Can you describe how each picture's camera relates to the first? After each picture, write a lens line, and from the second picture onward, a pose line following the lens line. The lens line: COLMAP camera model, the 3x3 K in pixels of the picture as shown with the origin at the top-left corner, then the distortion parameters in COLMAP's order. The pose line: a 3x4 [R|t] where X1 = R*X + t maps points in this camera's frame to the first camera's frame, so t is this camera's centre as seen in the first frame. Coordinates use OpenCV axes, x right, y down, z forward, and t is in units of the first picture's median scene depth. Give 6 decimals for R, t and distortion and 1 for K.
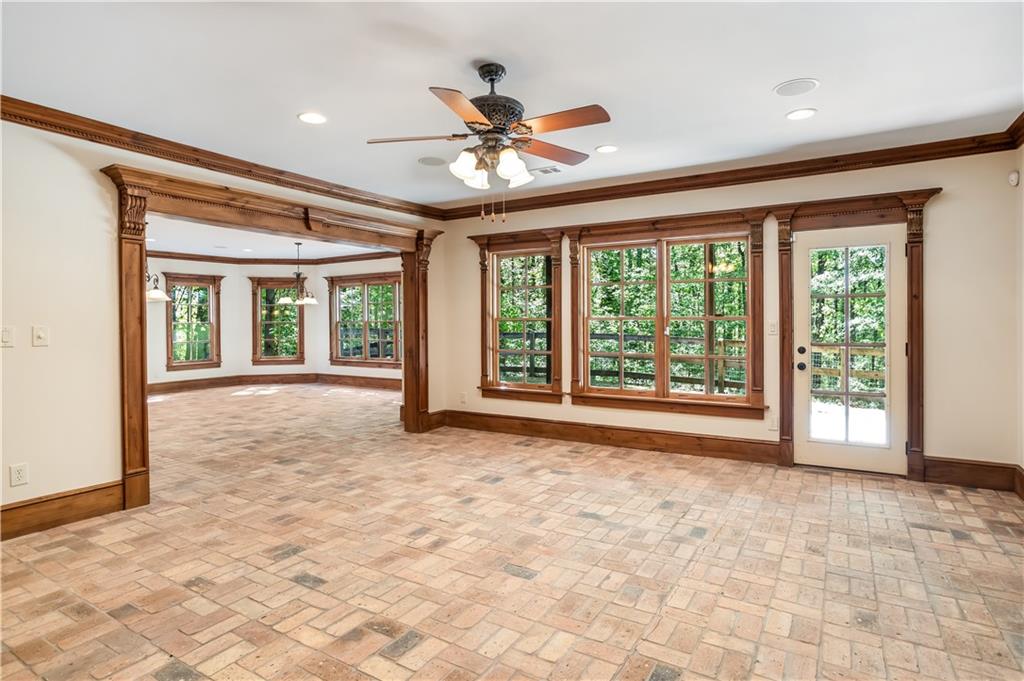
lens RADIAL K [[545.1, 0, 510.9], [0, 545.1, 319.9], [0, 0, 1]] dist [-0.034500, 0.003026]
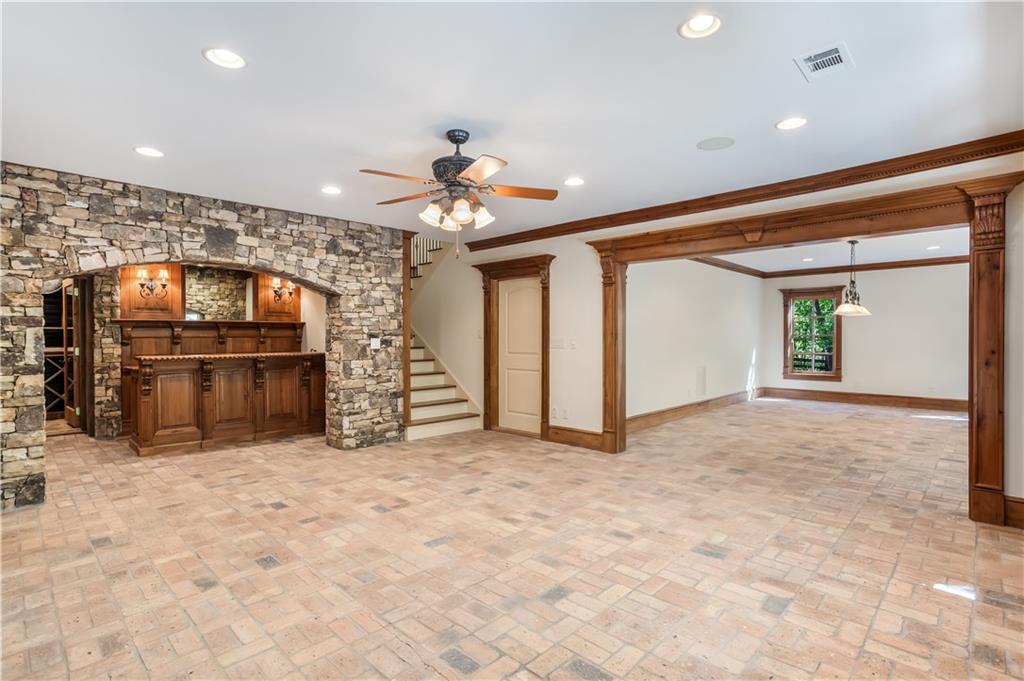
lens RADIAL K [[505.1, 0, 509.4], [0, 505.1, 340.2], [0, 0, 1]] dist [-0.040629, 0.020573]
pose [[-0.218470, 0.017548, -0.975686, 0.892603], [0.011867, 0.999812, 0.015325, -0.009826], [0.975772, -0.008230, -0.218637, 1.153356]]
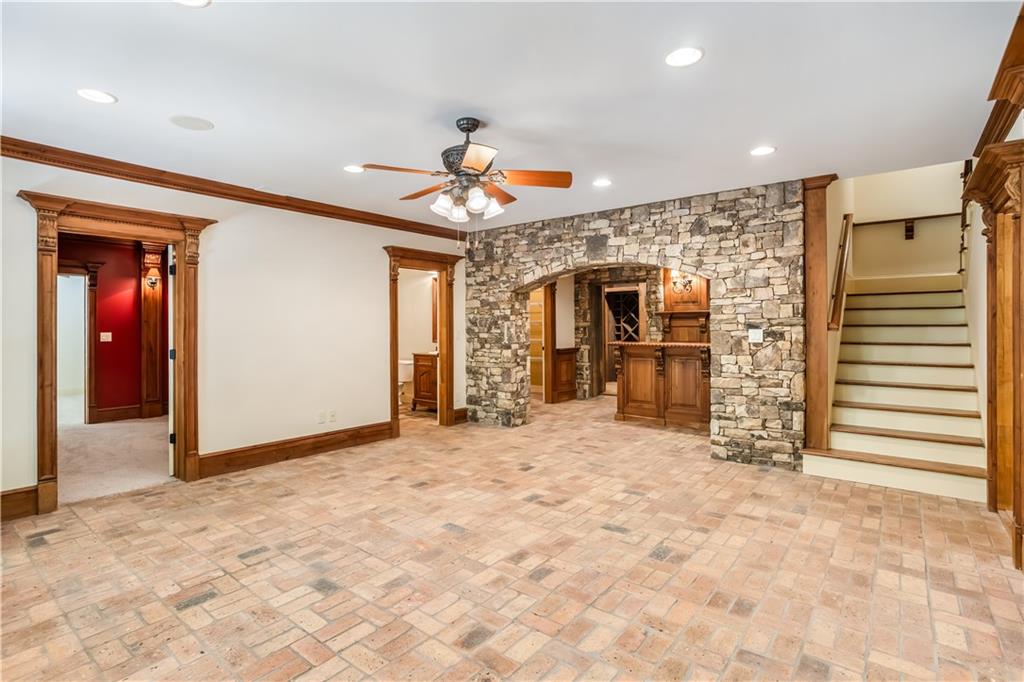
lens RADIAL K [[505.1, 0, 505.5], [0, 505.1, 324.2], [0, 0, 1]] dist [-0.040629, 0.020573]
pose [[-0.991769, 0.013973, 0.127273, -0.214844], [0.012626, 0.999855, -0.011386, -0.001758], [-0.127414, -0.009685, -0.991802, 1.768587]]
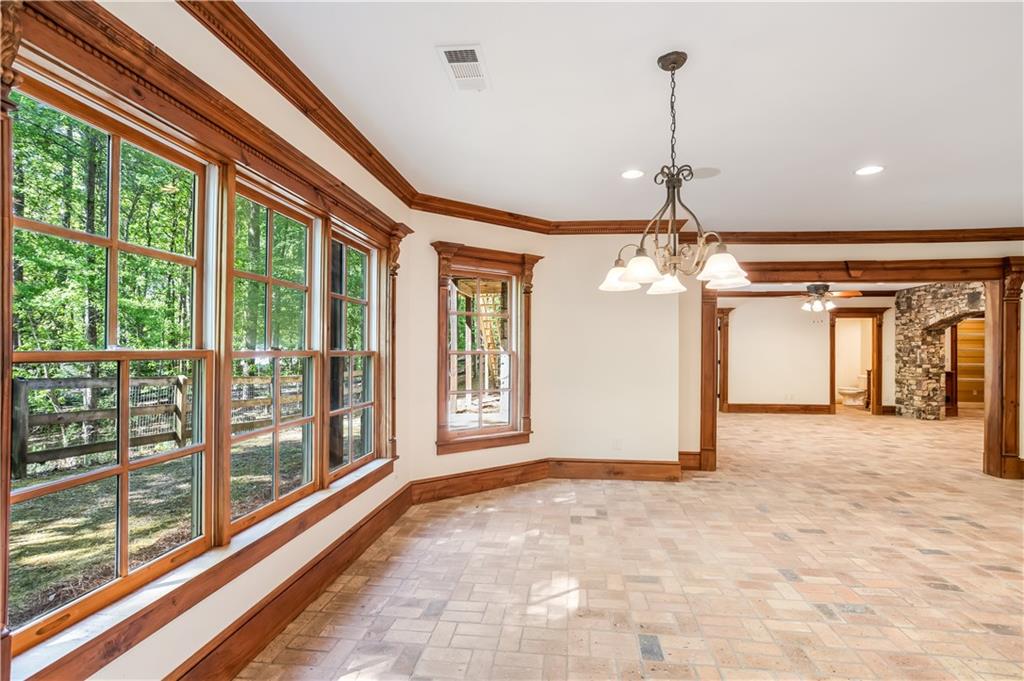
lens RADIAL K [[505.1, 0, 509.7], [0, 505.1, 349.5], [0, 0, 1]] dist [-0.040629, 0.020573]
pose [[-0.436695, 0.012867, 0.899517, -1.529127], [-0.003012, 0.999871, -0.015765, 0.018970], [-0.899604, -0.009594, -0.436600, 3.250372]]
